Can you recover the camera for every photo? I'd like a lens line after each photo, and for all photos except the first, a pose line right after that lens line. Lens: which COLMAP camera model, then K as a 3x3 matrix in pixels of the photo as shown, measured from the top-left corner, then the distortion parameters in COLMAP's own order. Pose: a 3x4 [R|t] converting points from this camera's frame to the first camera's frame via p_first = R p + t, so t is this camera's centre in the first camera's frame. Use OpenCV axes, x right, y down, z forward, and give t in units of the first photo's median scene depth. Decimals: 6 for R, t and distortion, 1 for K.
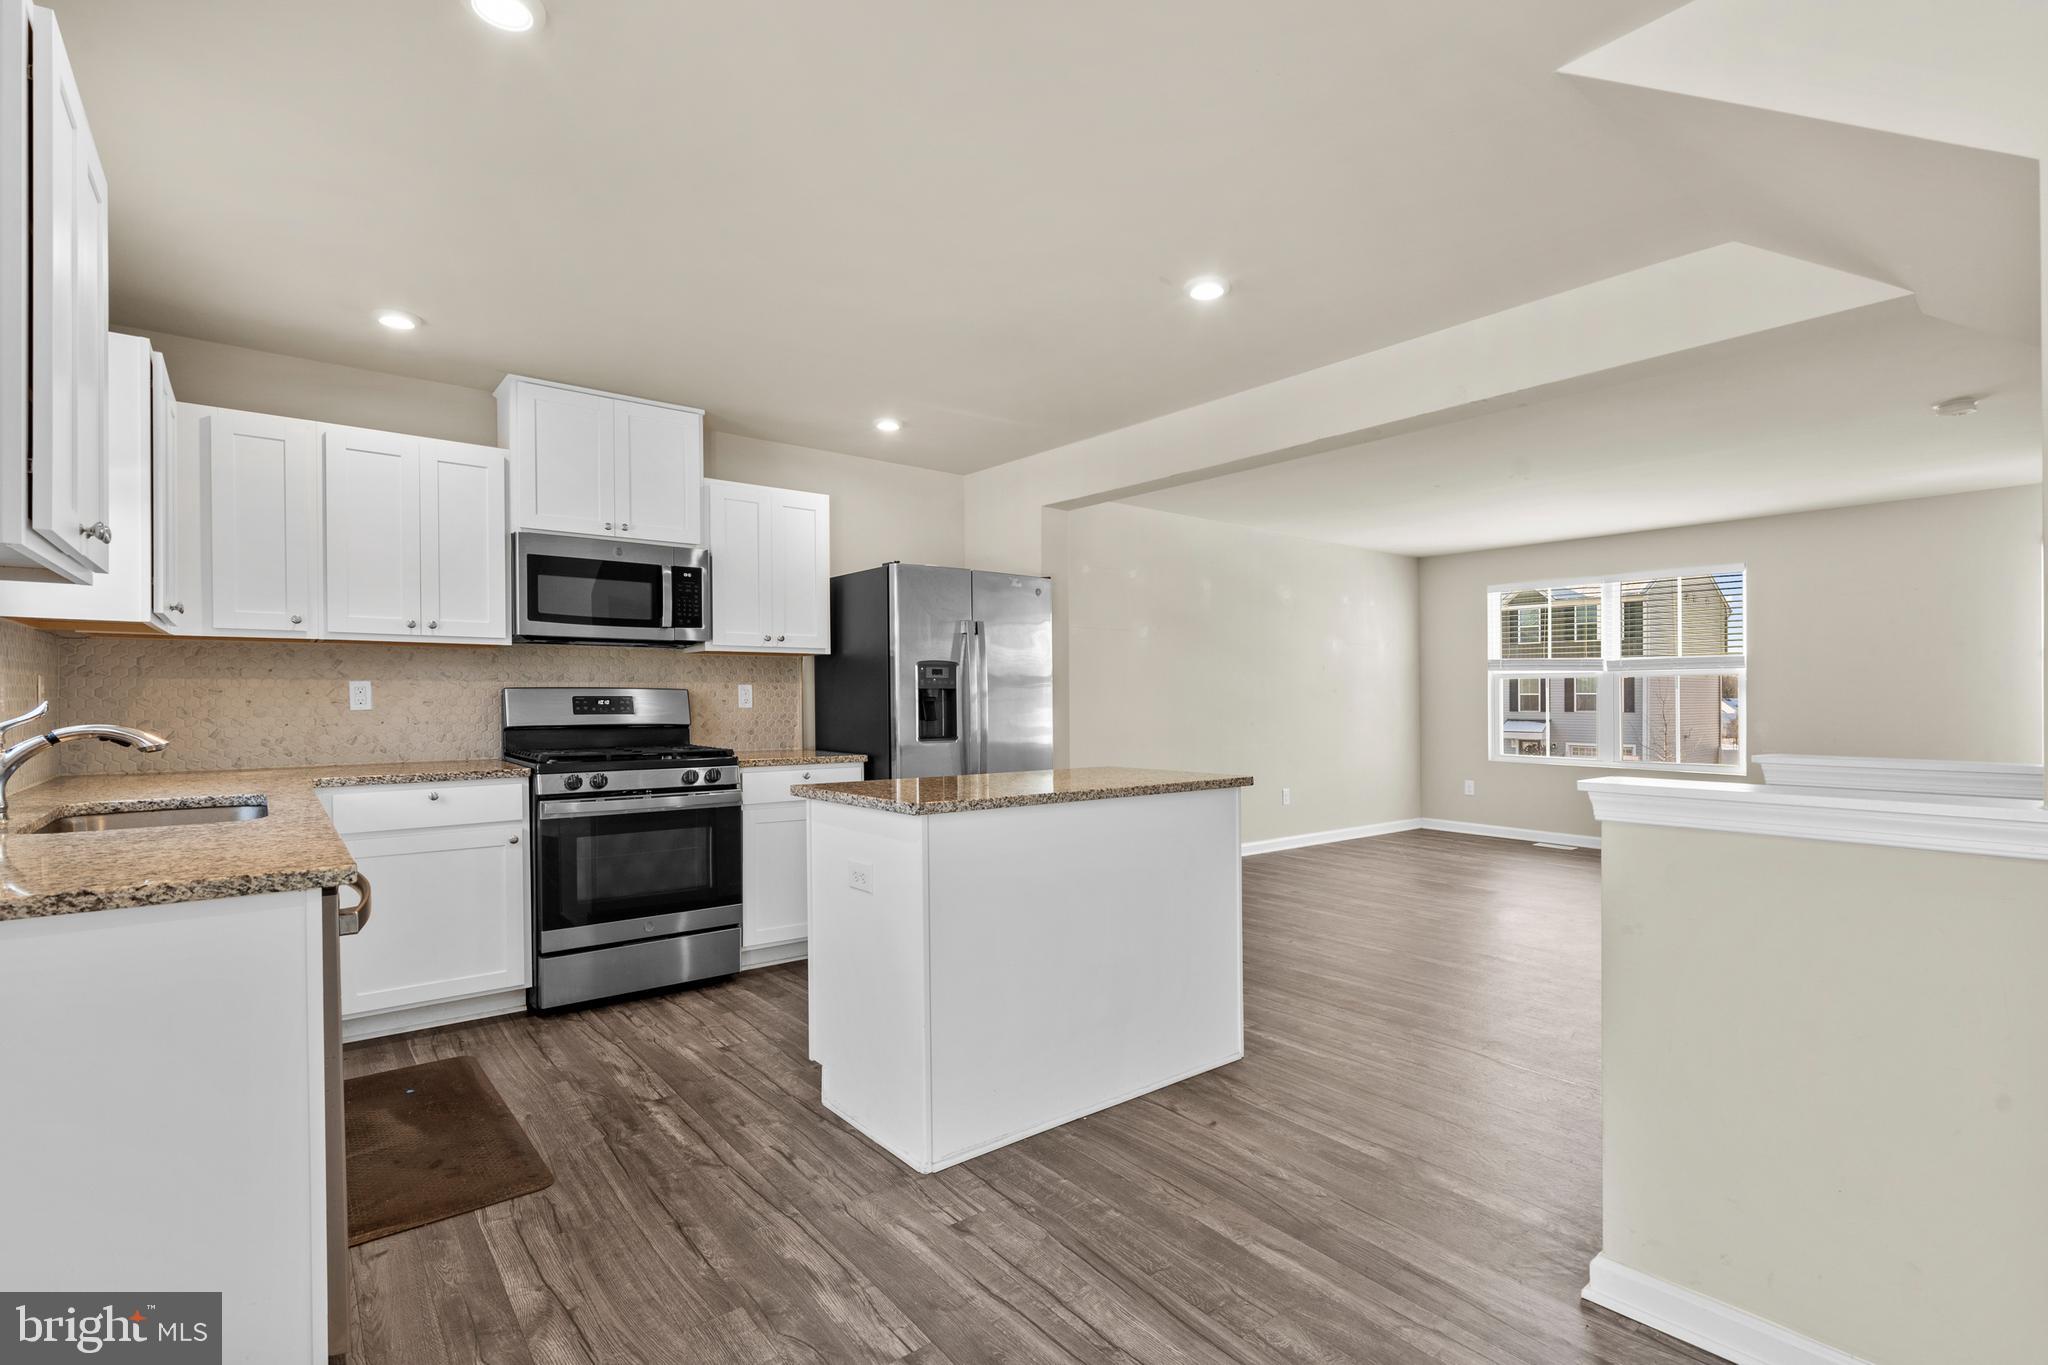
lens RADIAL K [[945.9, 0, 1006.9], [0, 945.9, 683.2], [0, 0, 1]] dist [0.024447, -0.000058]
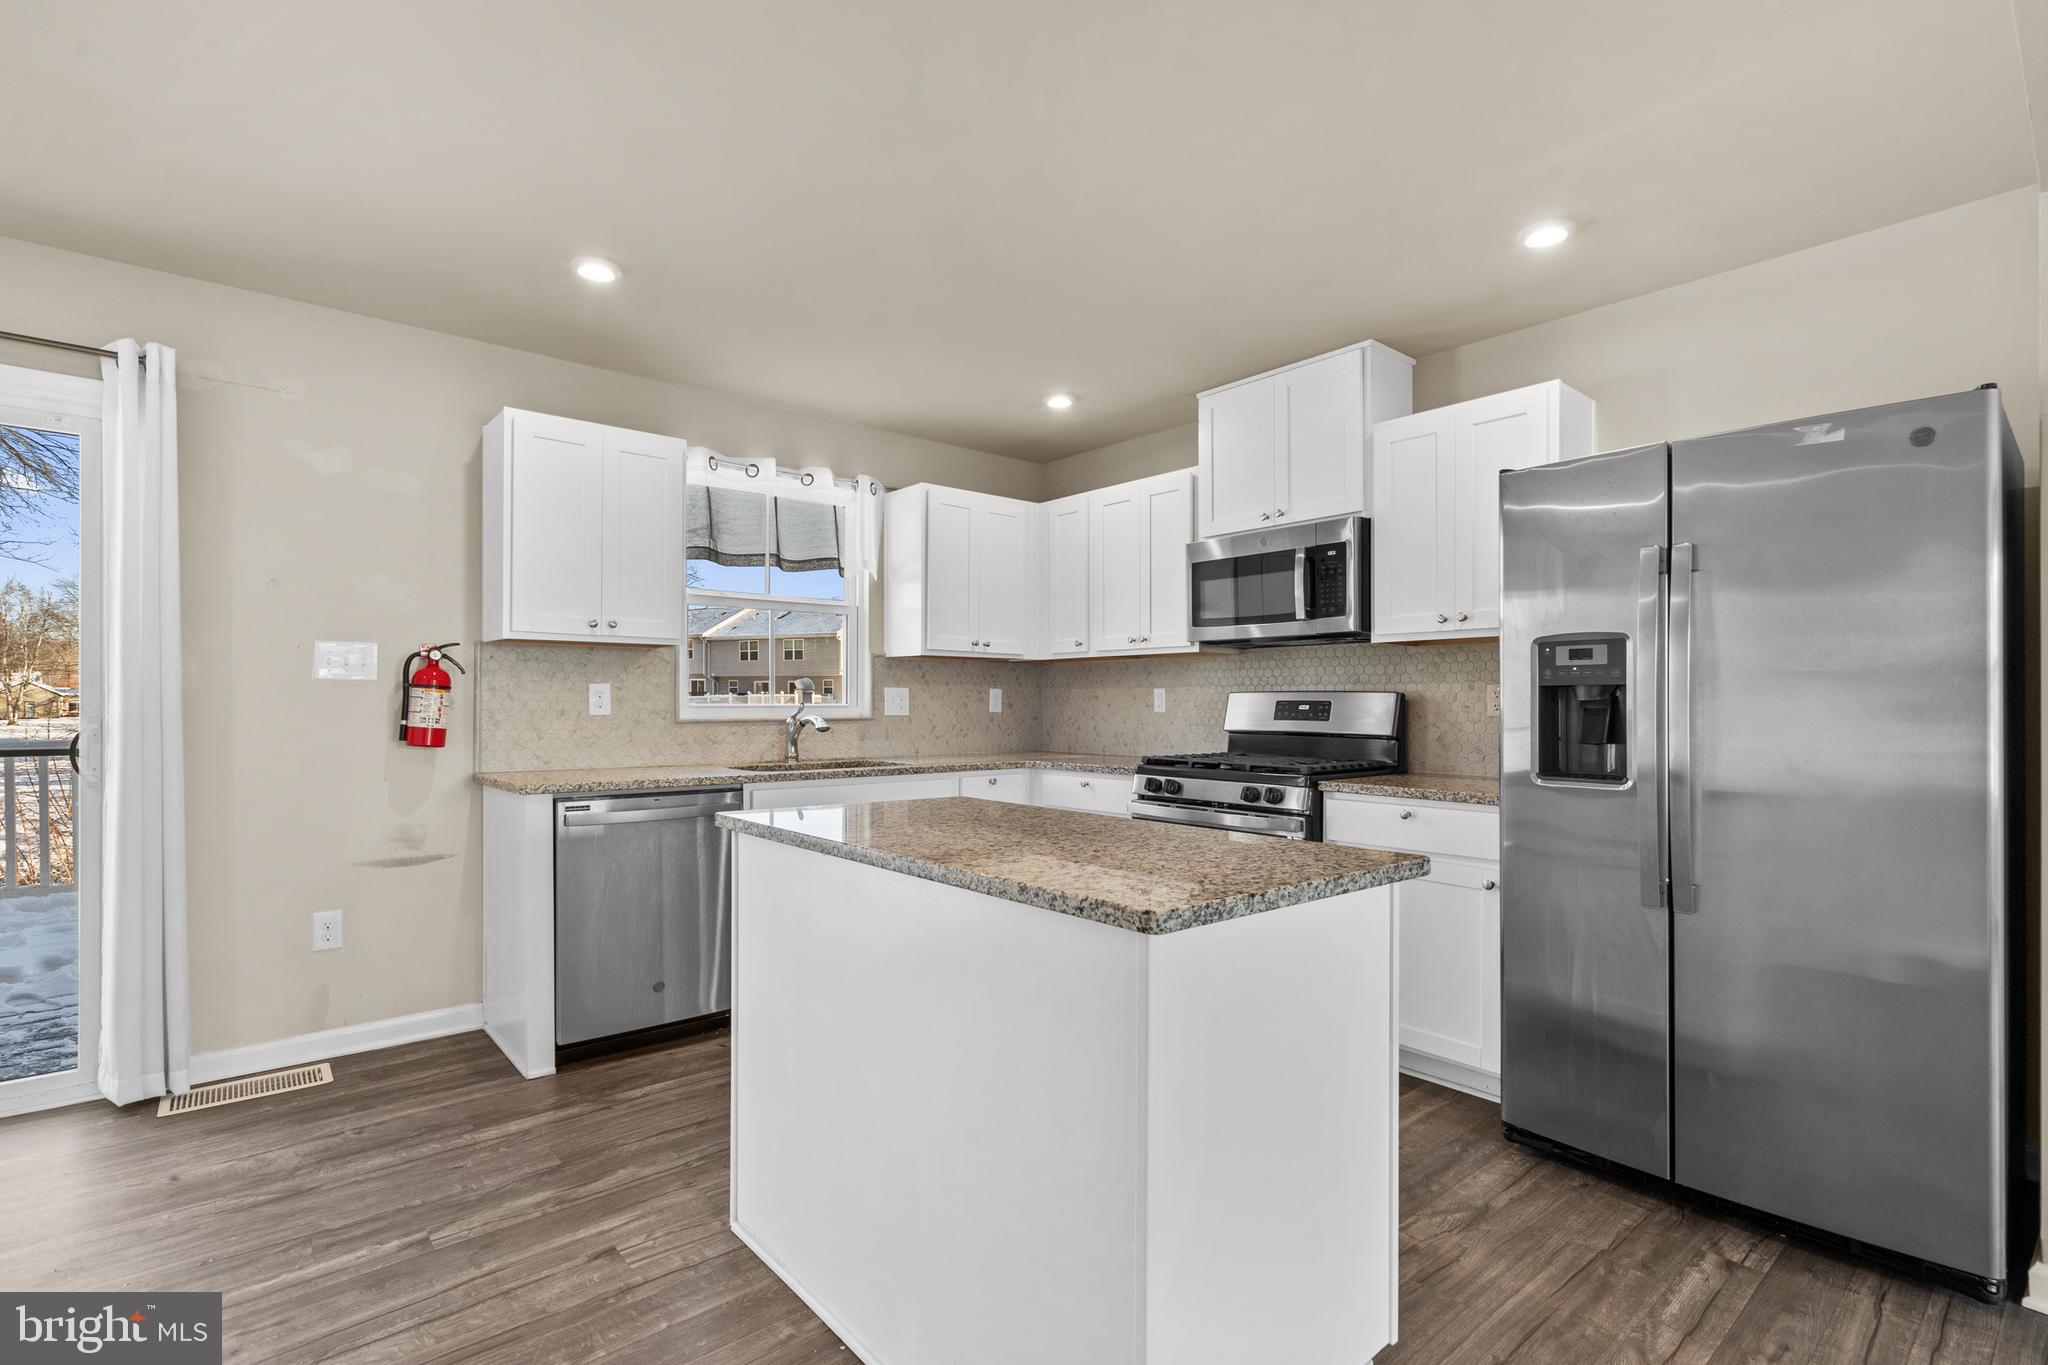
lens RADIAL K [[945.9, 0, 1006.9], [0, 945.9, 683.2], [0, 0, 1]] dist [0.024447, -0.000058]
pose [[0.039260, -0.021044, -0.999007, 0.537309], [0.011975, 0.999716, -0.020588, 0.014162], [0.999157, -0.011155, 0.039501, 0.785022]]
